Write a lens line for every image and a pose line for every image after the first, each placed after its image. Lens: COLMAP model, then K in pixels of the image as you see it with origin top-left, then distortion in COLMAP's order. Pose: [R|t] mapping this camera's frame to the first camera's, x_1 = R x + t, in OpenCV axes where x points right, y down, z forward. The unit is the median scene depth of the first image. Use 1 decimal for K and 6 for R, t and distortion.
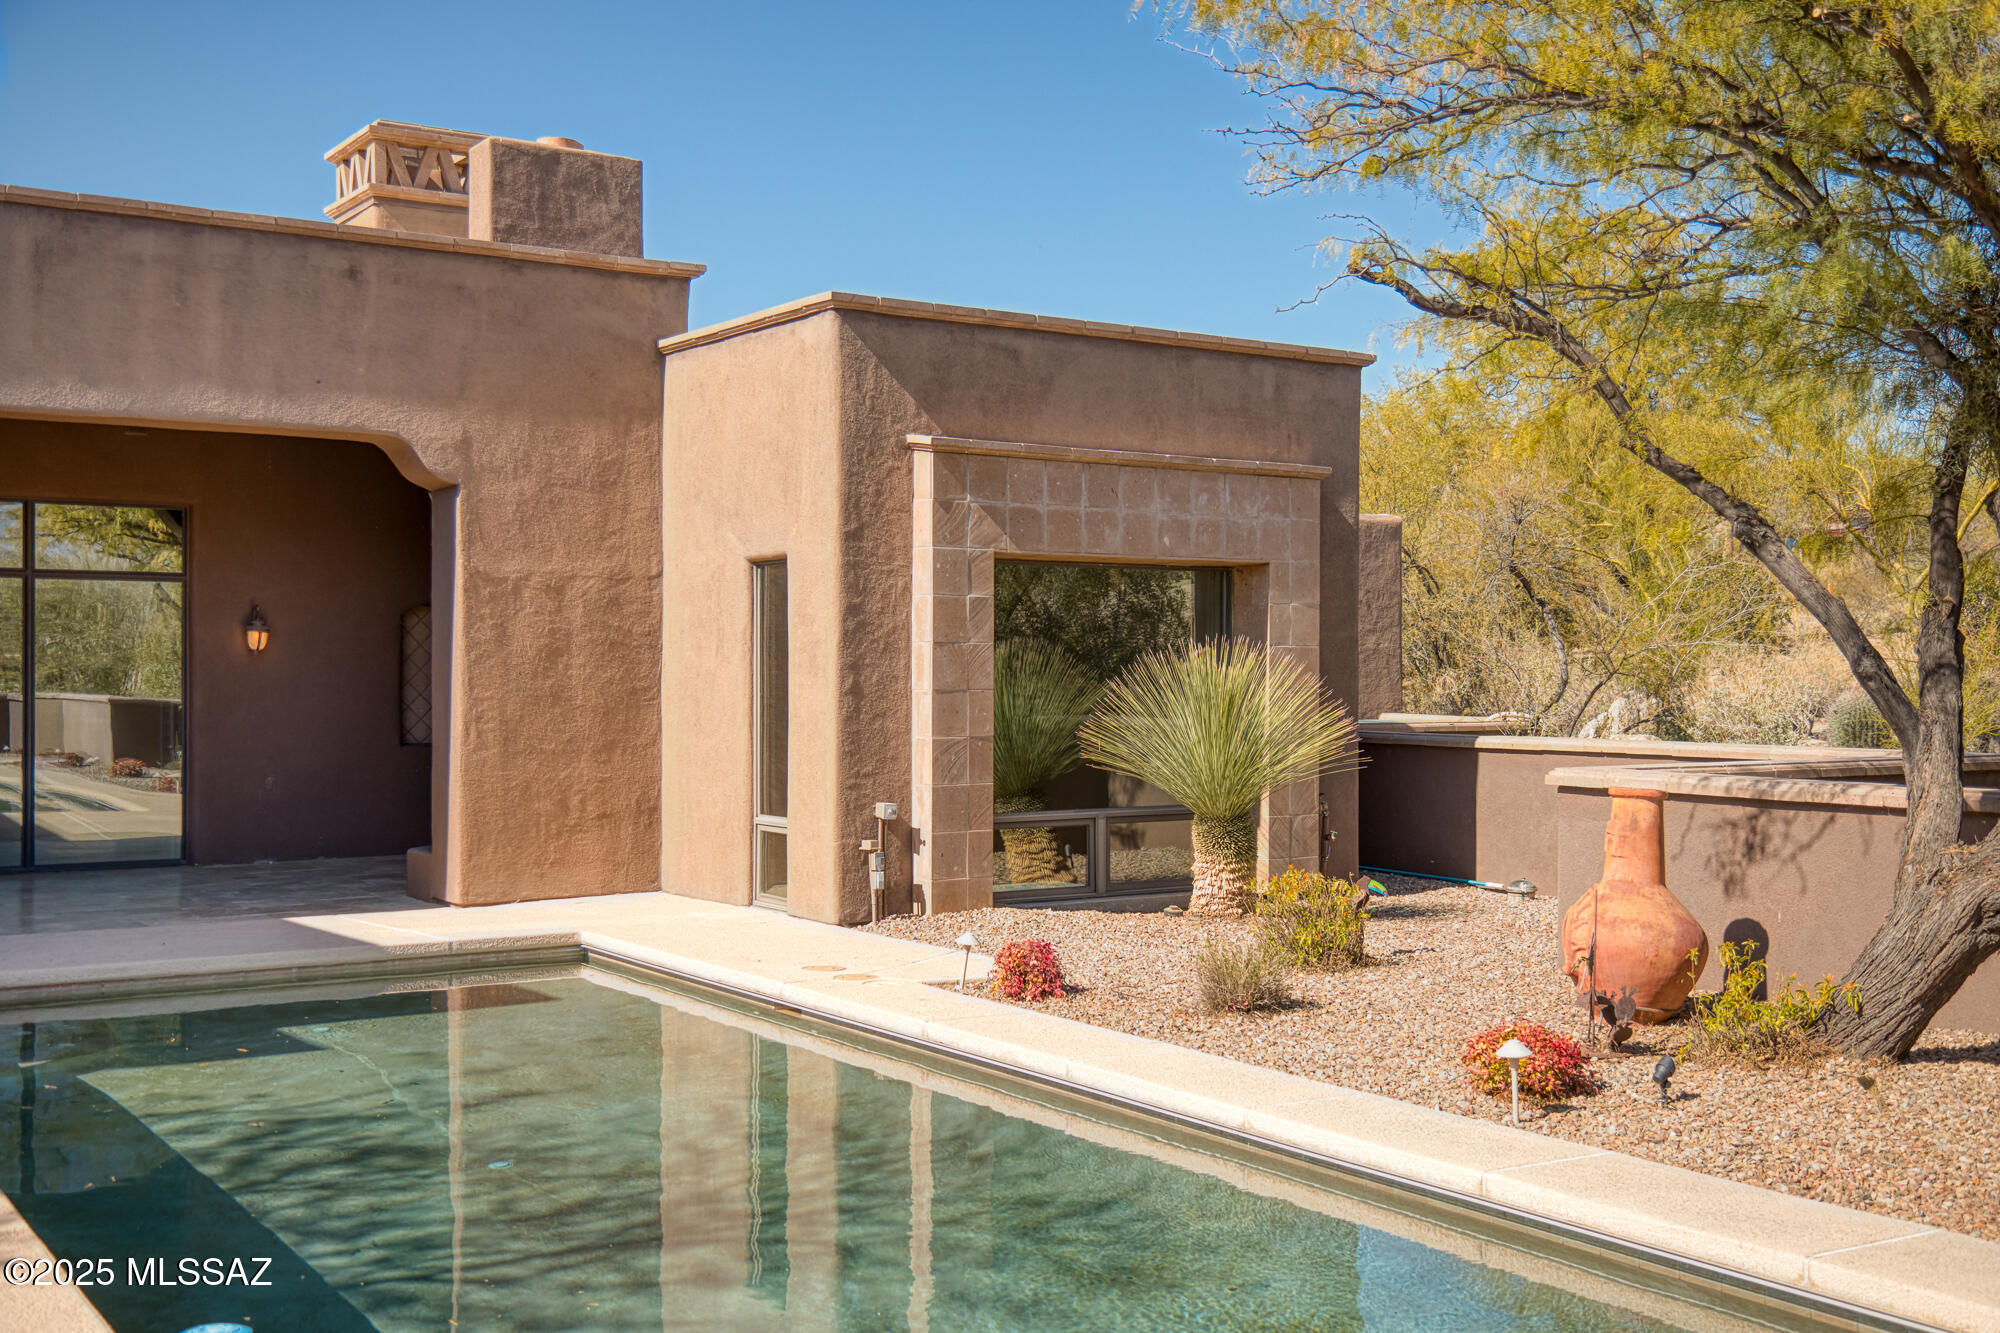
lens RADIAL K [[2133.0, 0, 1000.0], [0, 2133.0, 666.5], [0, 0, 1]] dist [0.006983, -0.016529]
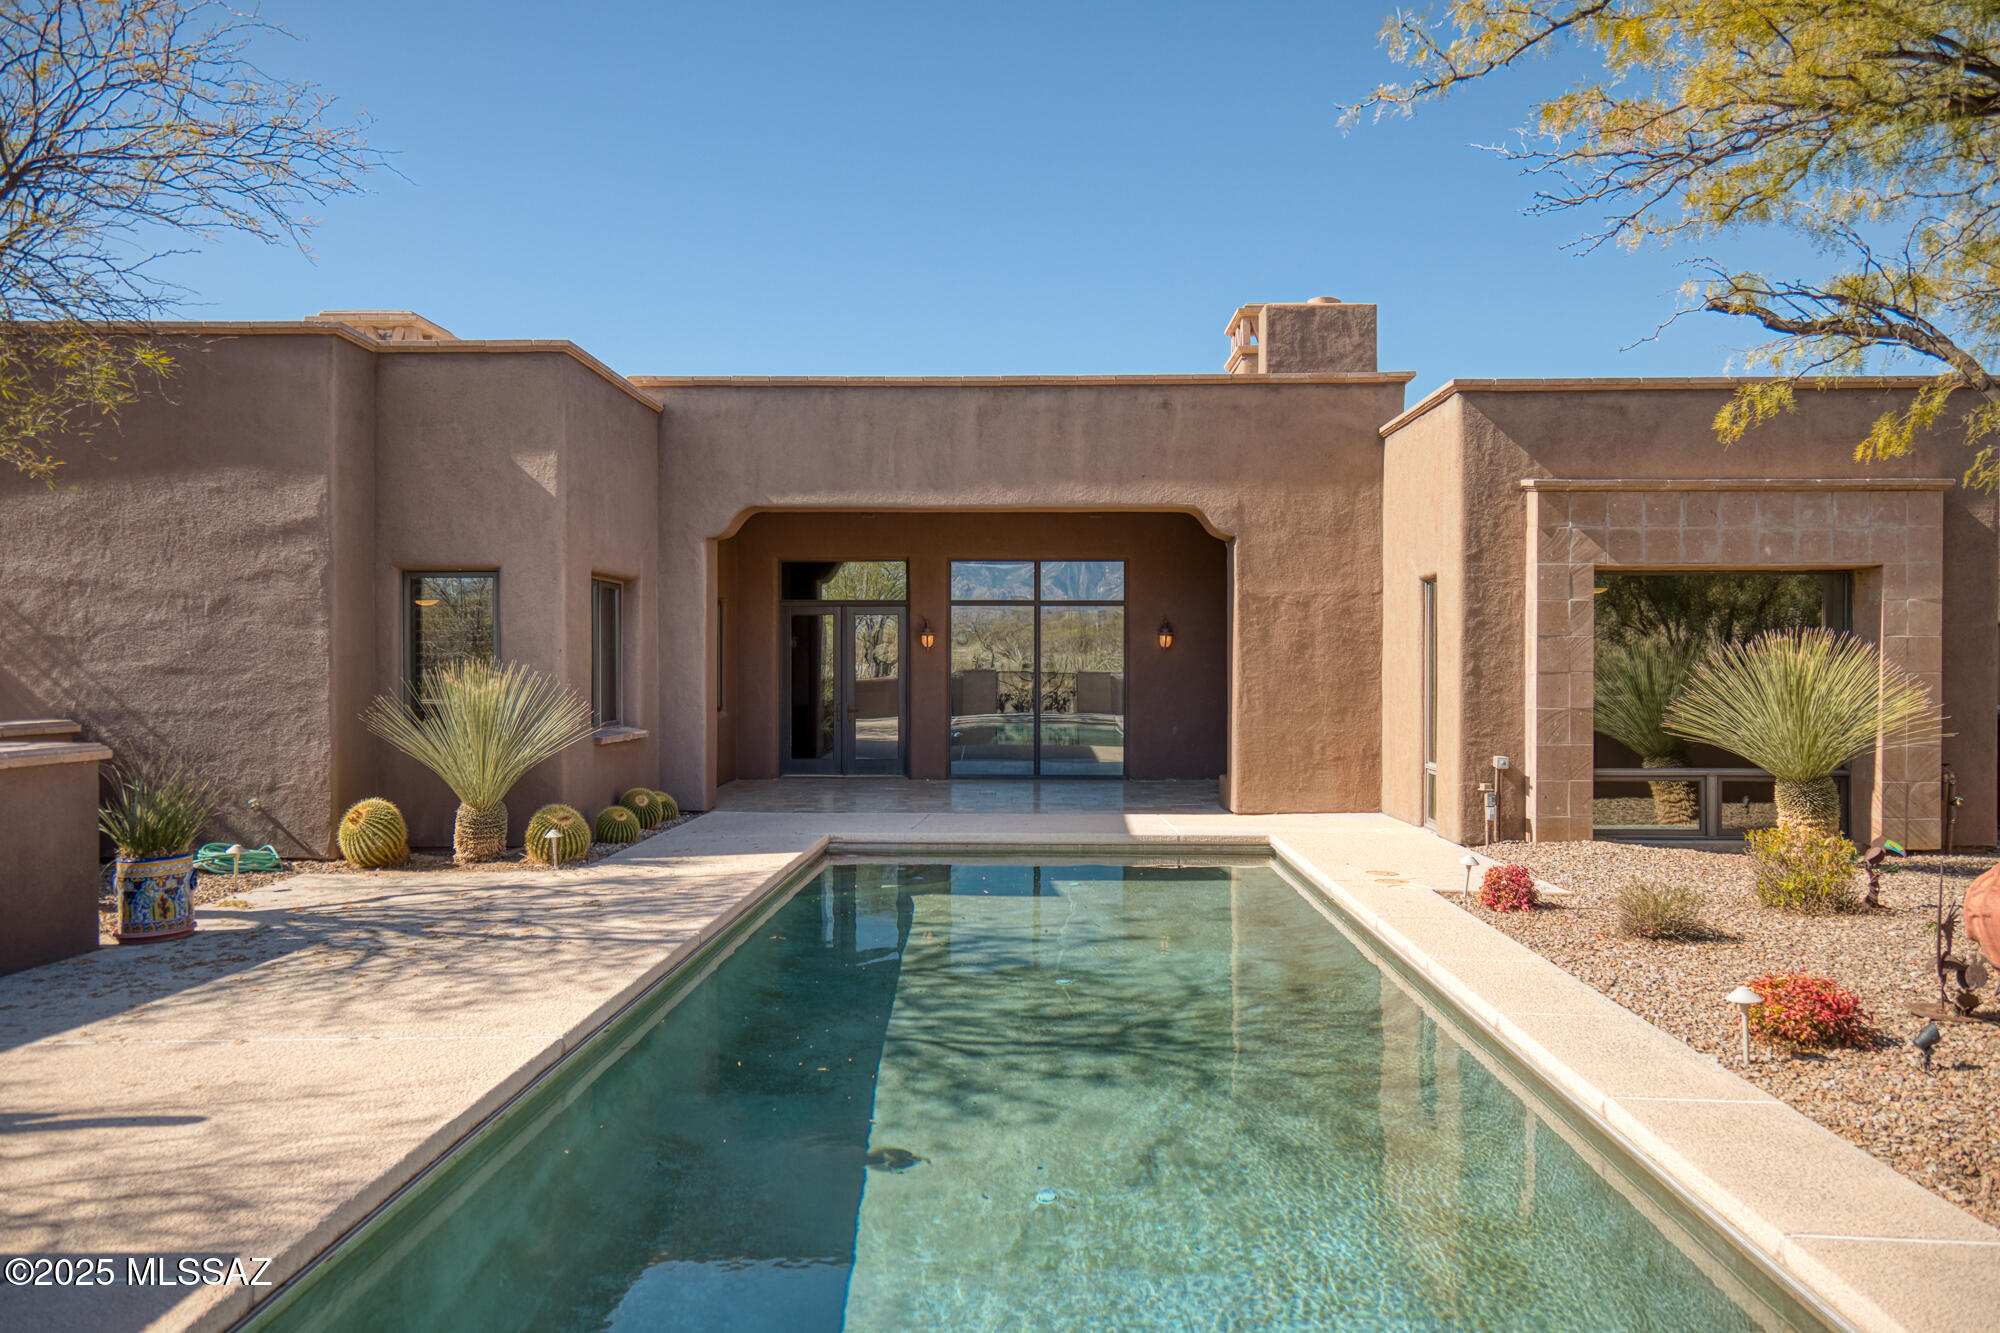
lens RADIAL K [[1373.3, 0, 1000.0], [0, 1373.3, 666.5], [0, 0, 1]] dist [-0.000060, -0.003199]
pose [[0.808752, -0.000154, -0.588150, 0.189483], [0.002363, 0.999993, 0.002987, 0.004037], [0.588145, -0.003805, 0.808746, 0.112591]]
